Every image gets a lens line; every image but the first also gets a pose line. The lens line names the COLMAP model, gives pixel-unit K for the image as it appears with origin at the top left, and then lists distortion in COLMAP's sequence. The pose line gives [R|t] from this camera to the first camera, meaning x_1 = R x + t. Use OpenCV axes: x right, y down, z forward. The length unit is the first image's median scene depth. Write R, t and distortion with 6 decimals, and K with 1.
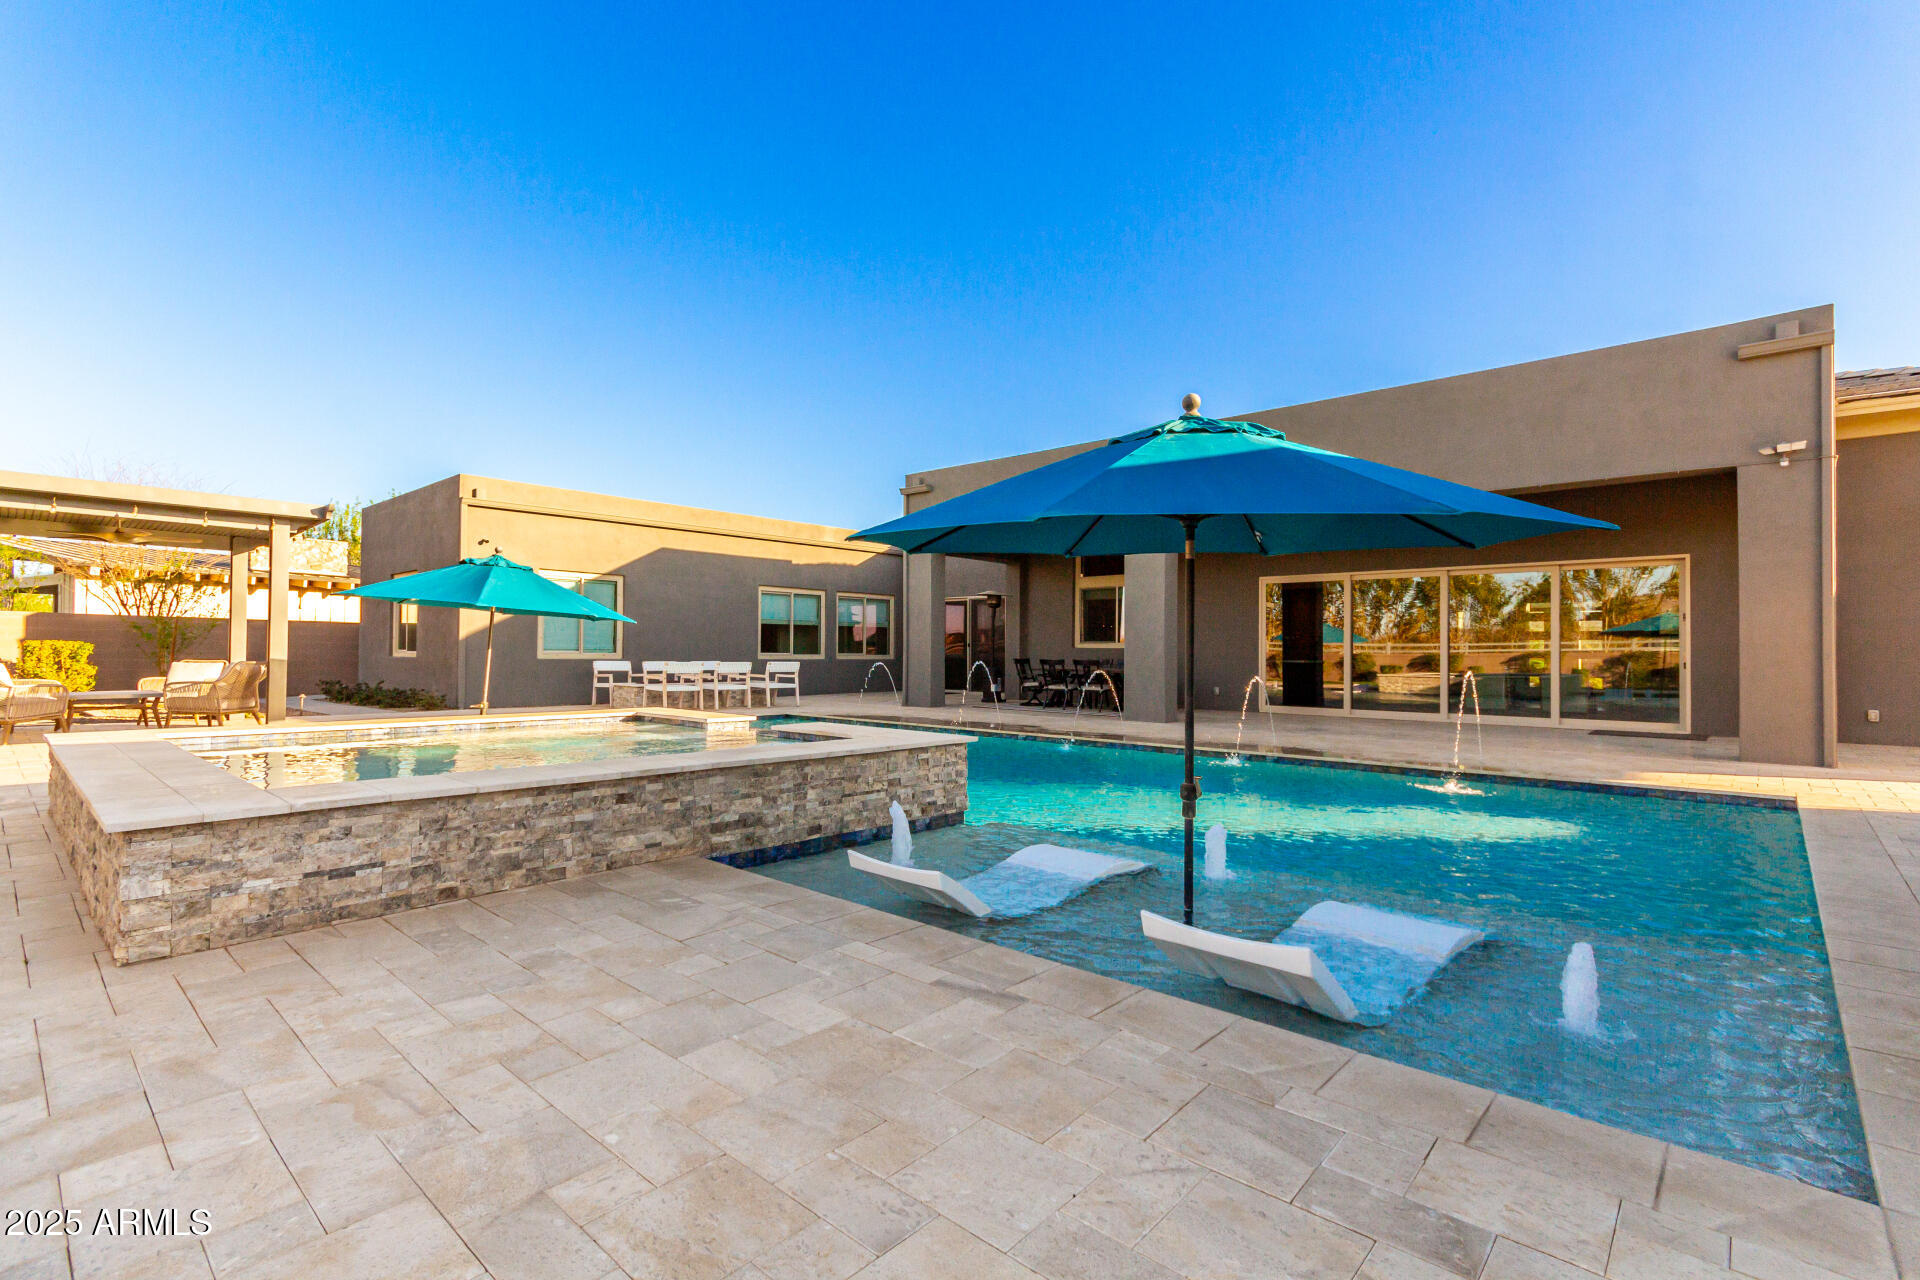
lens RADIAL K [[914.9, 0, 962.4], [0, 914.9, 639.1], [0, 0, 1]] dist [0.014645, 0.000291]
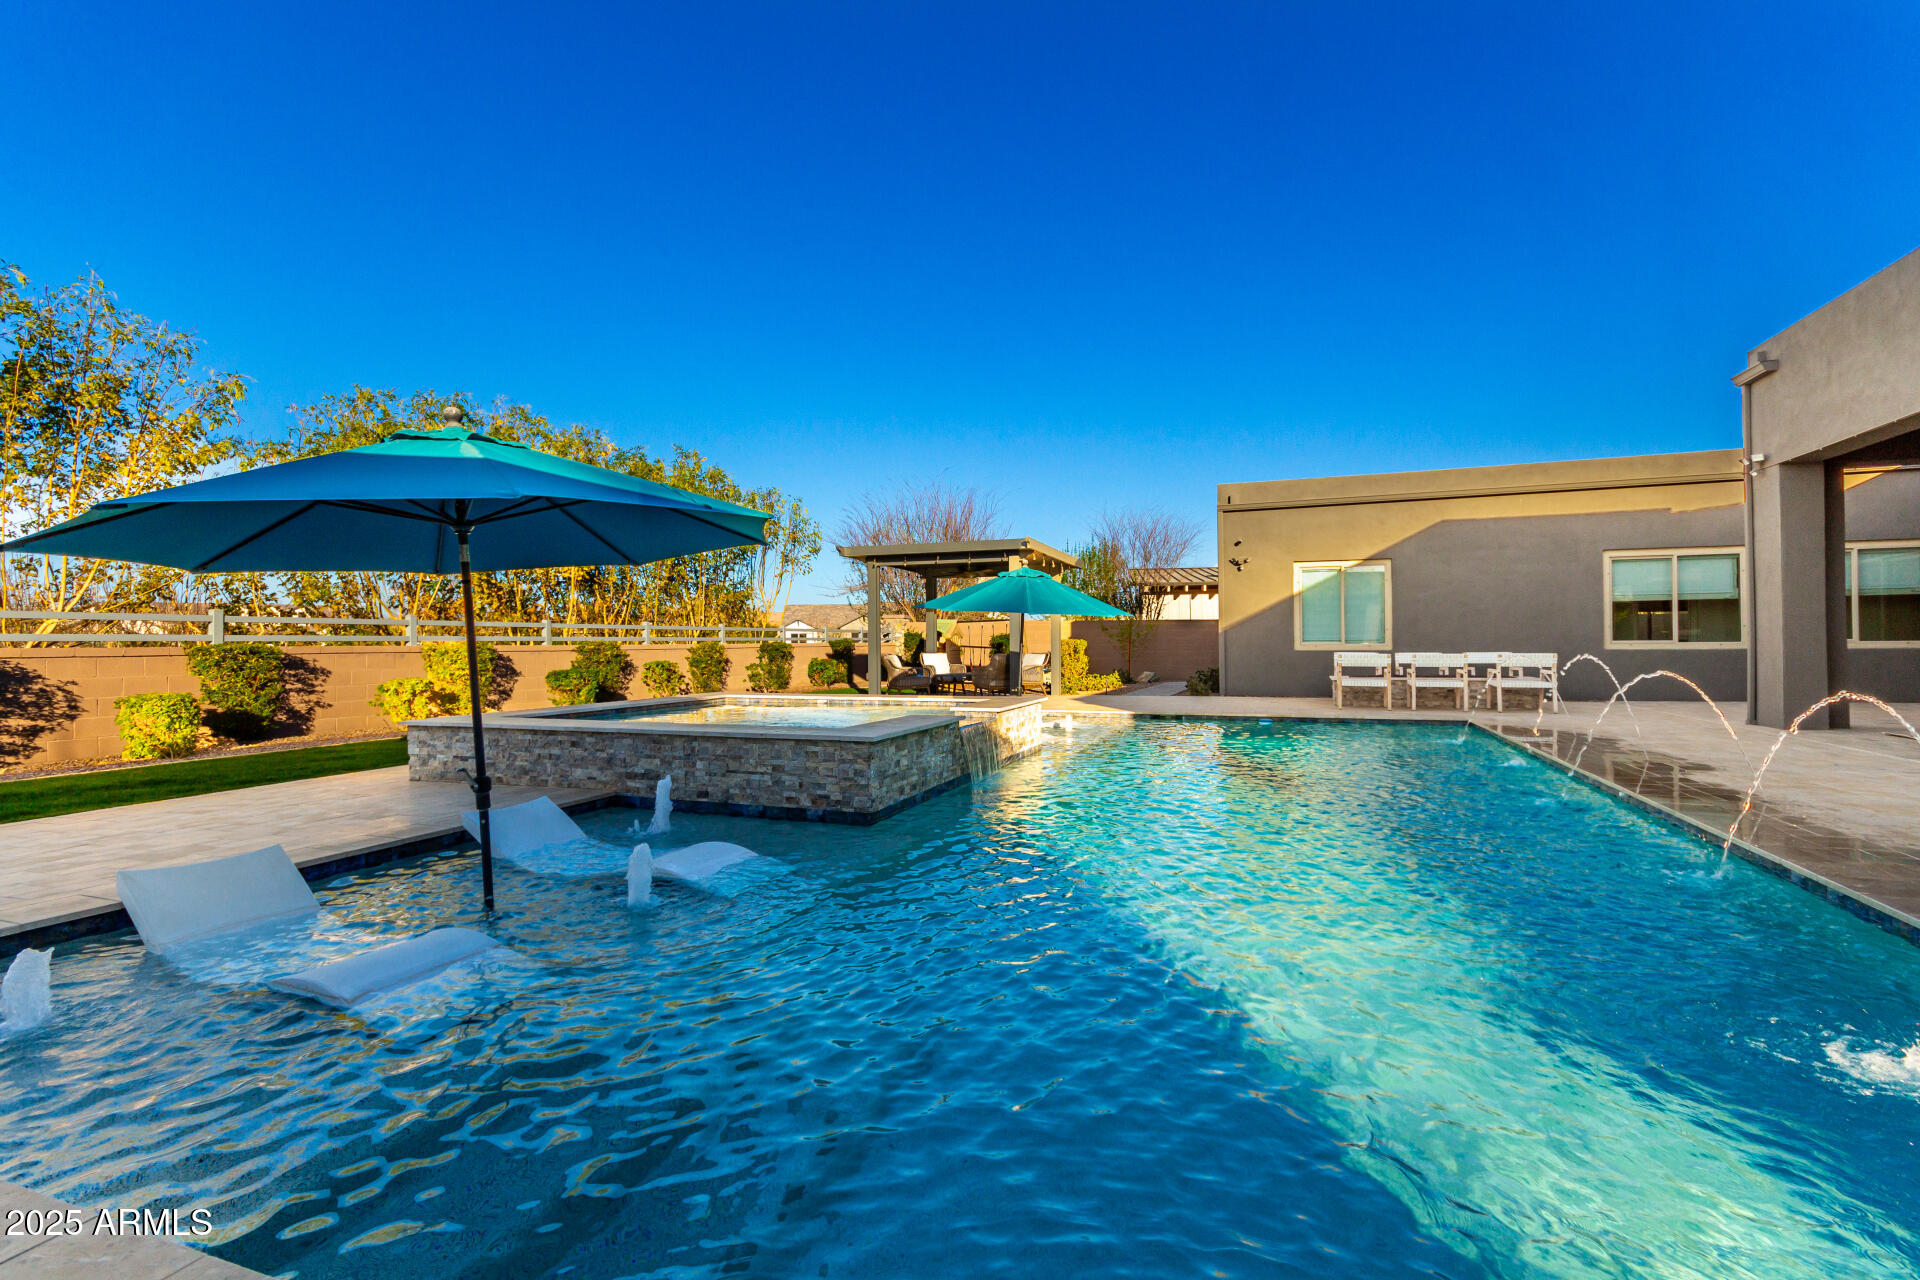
lens RADIAL K [[914.9, 0, 973.6], [0, 914.9, 643.5], [0, 0, 1]] dist [0.014645, 0.000291]
pose [[0.332637, -0.010353, -0.942998, 1.038131], [0.025434, 0.999674, -0.002003, 0.018143], [0.942712, -0.023318, 0.332792, 0.878715]]
